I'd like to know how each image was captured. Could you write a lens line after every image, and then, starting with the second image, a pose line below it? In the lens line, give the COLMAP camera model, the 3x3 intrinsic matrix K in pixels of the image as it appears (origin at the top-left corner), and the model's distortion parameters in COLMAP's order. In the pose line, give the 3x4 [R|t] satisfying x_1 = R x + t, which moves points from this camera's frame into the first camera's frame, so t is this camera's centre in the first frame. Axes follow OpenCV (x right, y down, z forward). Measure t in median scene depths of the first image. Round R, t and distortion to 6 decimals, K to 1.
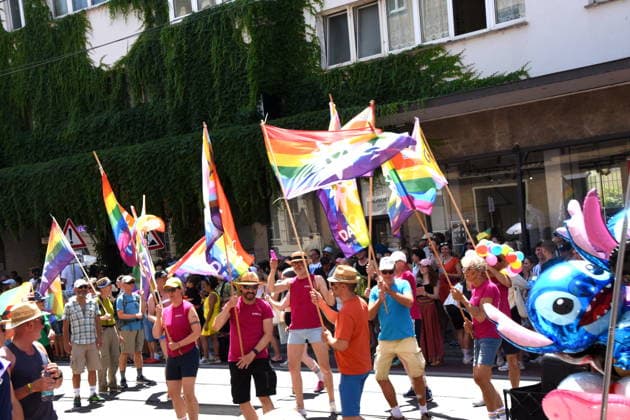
lens RADIAL K [[1210.4, 0, 318.3], [0, 1210.4, 212.0], [0, 0, 1]] dist [0.532063, 0.000000]
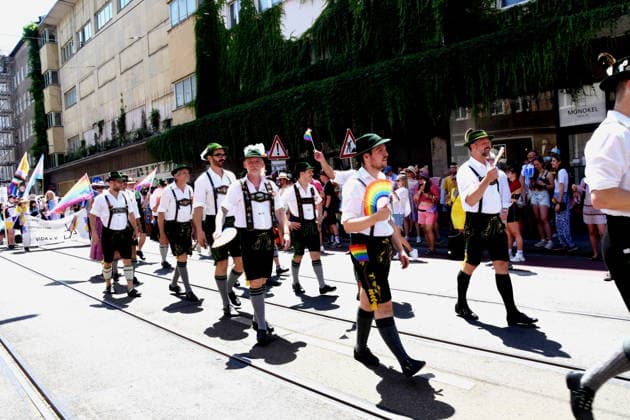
lens RADIAL K [[489.7, 0, 321.5], [0, 489.7, 211.0], [0, 0, 1]] dist [-0.096836, 0.060254]
pose [[0.999539, 0.029058, -0.008829, -0.157674], [-0.028364, 0.997104, 0.070559, 0.050520], [0.010854, -0.070276, 0.997469, 0.520390]]
